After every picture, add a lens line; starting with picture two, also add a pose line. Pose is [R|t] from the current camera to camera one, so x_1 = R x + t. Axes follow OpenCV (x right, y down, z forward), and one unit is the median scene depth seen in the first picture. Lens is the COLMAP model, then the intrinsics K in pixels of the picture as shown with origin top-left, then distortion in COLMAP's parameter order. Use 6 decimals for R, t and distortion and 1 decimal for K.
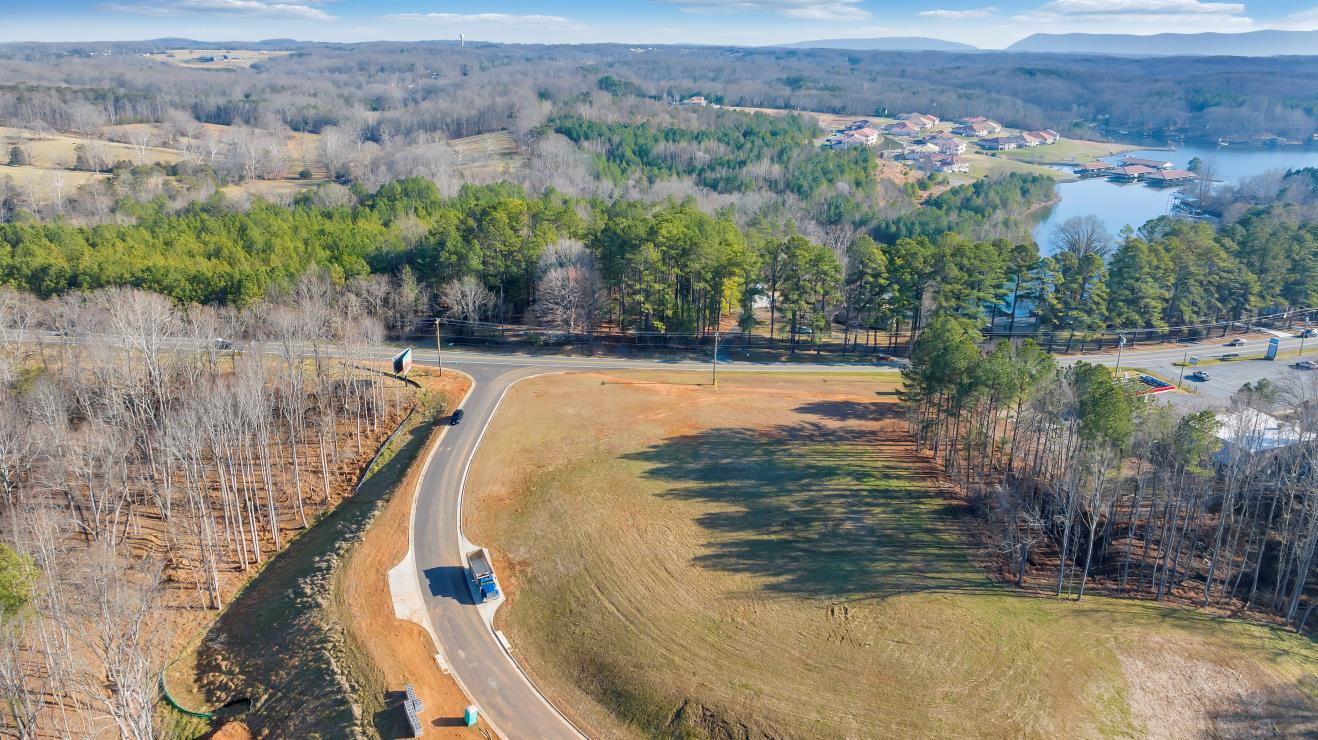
lens RADIAL K [[944.9, 0, 663.9], [0, 944.9, 369.9], [0, 0, 1]] dist [-0.033531, 0.030690]
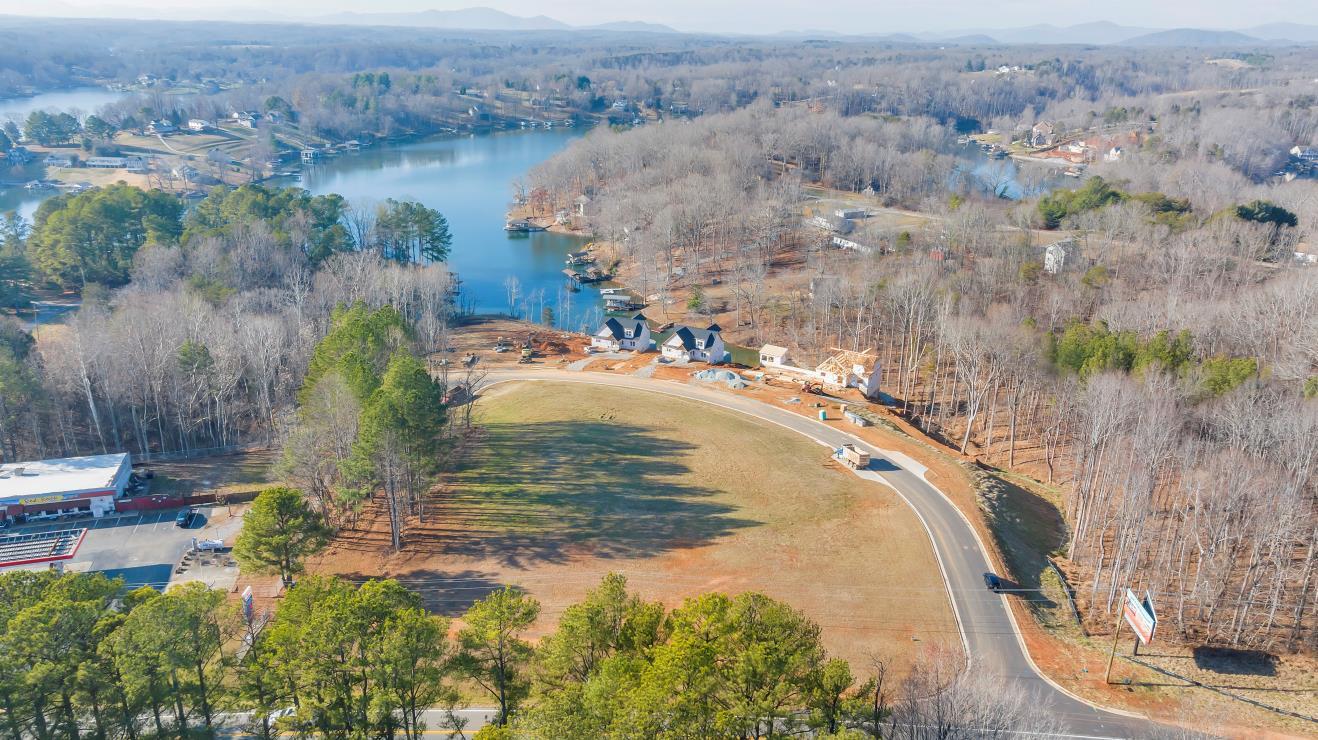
lens RADIAL K [[944.9, 0, 667.4], [0, 944.9, 368.3], [0, 0, 1]] dist [-0.033531, 0.030690]
pose [[-0.996863, -0.050680, 0.060789, -0.002426], [-0.000655, 0.773337, 0.633995, -0.623120], [-0.079141, 0.631966, -0.770944, 1.686713]]
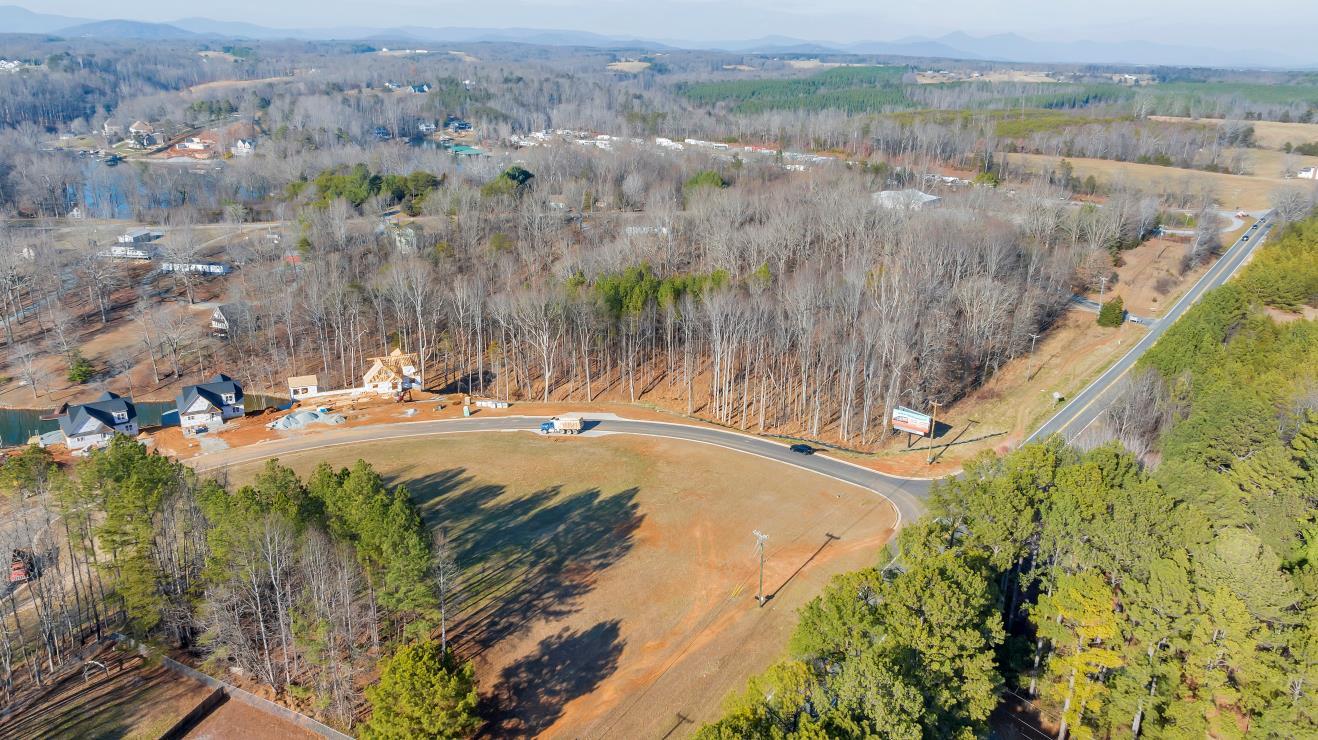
lens RADIAL K [[944.9, 0, 656.1], [0, 944.9, 378.4], [0, 0, 1]] dist [-0.033531, 0.030690]
pose [[-0.610848, 0.244282, -0.753121, 0.687656], [-0.290670, 0.815601, 0.500307, -0.522920], [0.736462, 0.524521, -0.427203, 1.440914]]
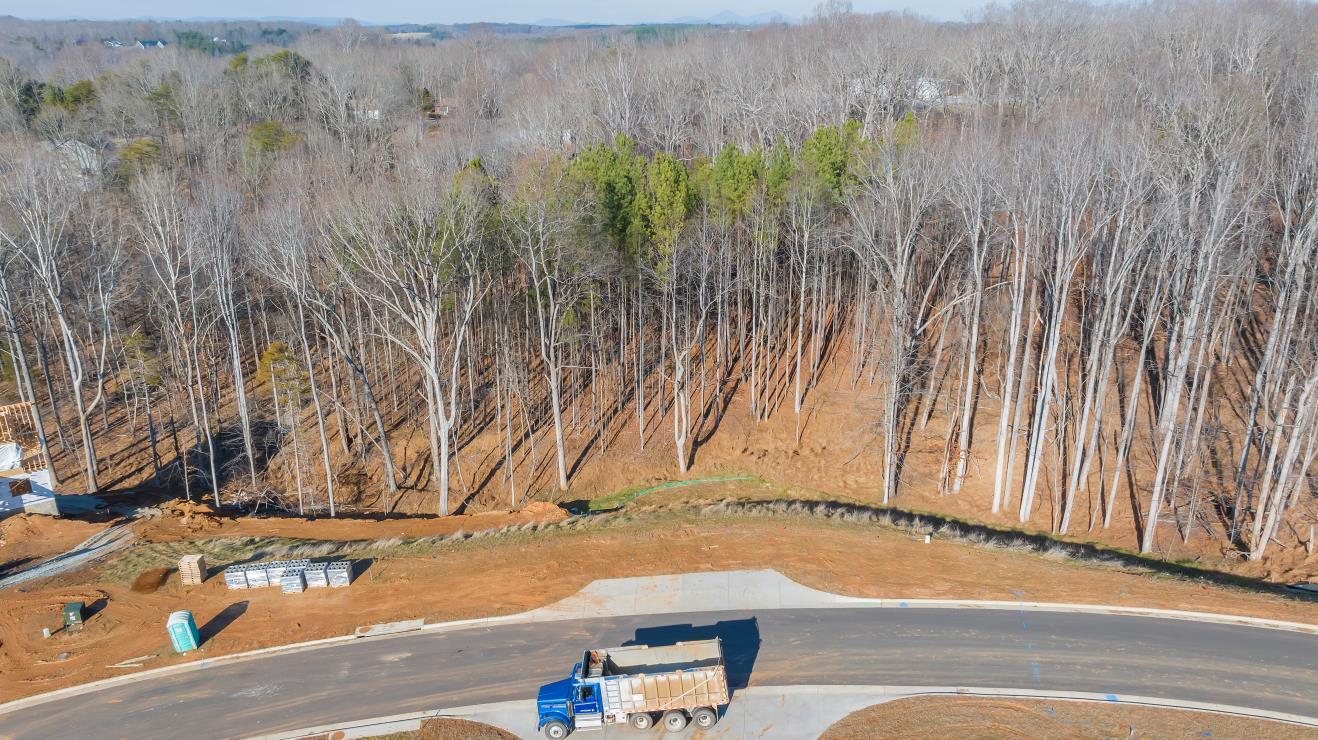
lens RADIAL K [[944.9, 0, 657.3], [0, 944.9, 358.6], [0, 0, 1]] dist [-0.033531, 0.030690]
pose [[-0.415538, 0.286928, -0.863134, 0.045278], [-0.311192, 0.846829, 0.431324, -0.014237], [0.854686, 0.447833, -0.262600, 0.884300]]
